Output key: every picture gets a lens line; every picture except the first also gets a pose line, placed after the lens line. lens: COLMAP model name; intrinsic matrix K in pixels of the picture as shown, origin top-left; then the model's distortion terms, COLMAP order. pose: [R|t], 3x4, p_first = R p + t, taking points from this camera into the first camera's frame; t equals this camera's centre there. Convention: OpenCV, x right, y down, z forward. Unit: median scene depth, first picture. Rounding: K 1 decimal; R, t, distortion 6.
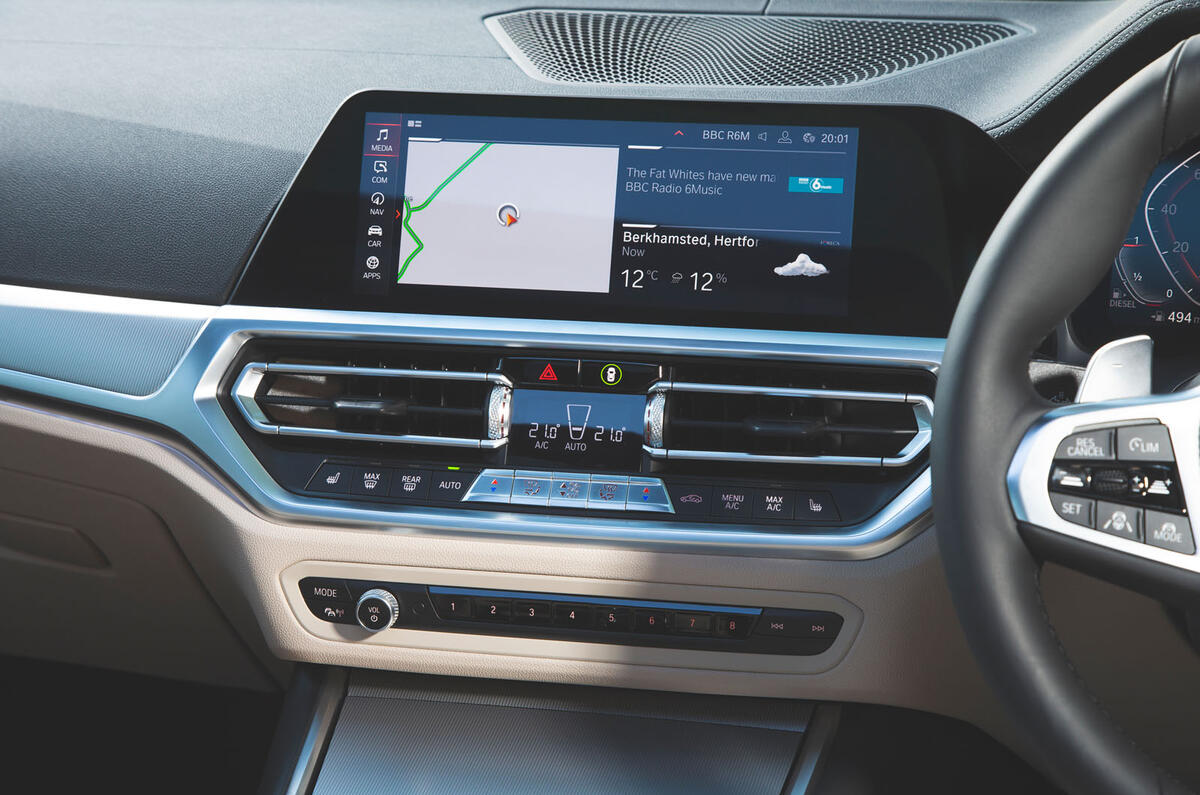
lens RADIAL K [[2581.8, 0, 599.1], [0, 2581.8, 392.0], [0, 0, 1]] dist [0.365089, 0.000000]
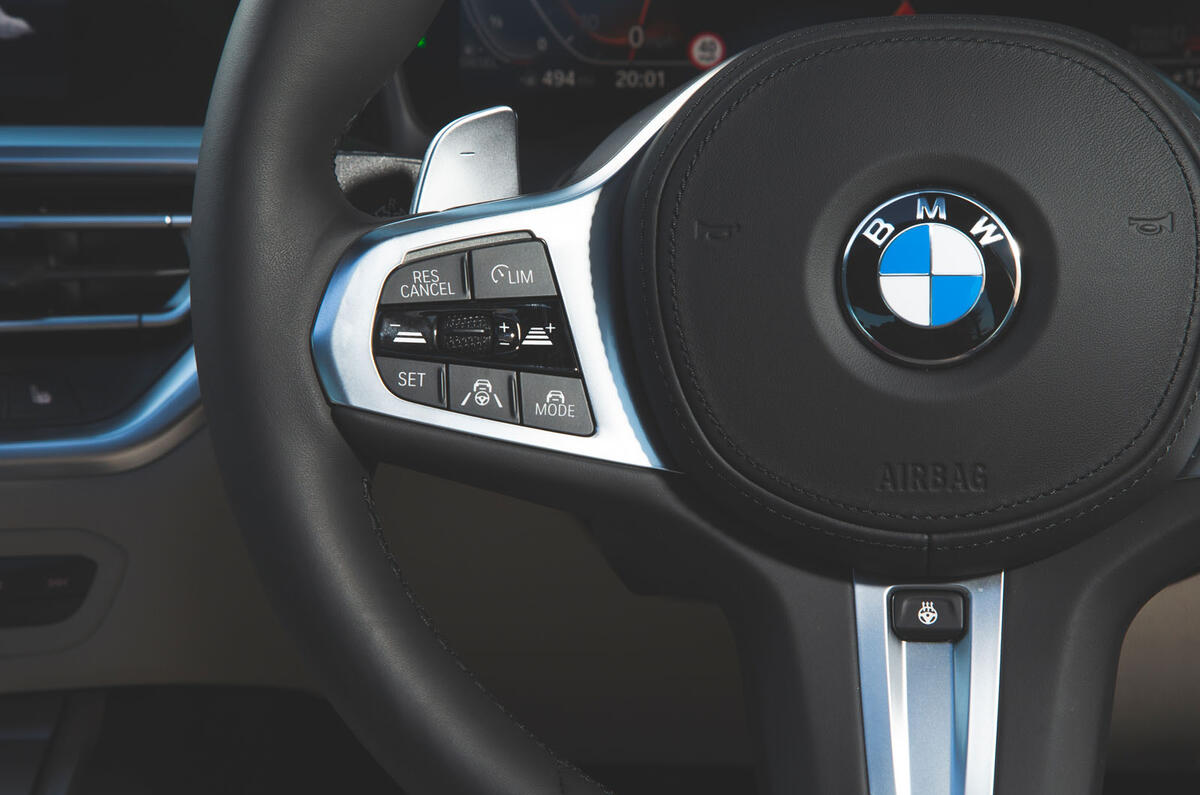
lens RADIAL K [[3616.3, 0, 598.2], [0, 3616.3, 398.2], [0, 0, 1]] dist [0.732127, 0.000000]
pose [[0.972836, -0.078075, 0.217934, 0.028554], [0.066680, 0.996018, 0.059169, -0.000842], [-0.221686, -0.043029, 0.974168, 0.110485]]
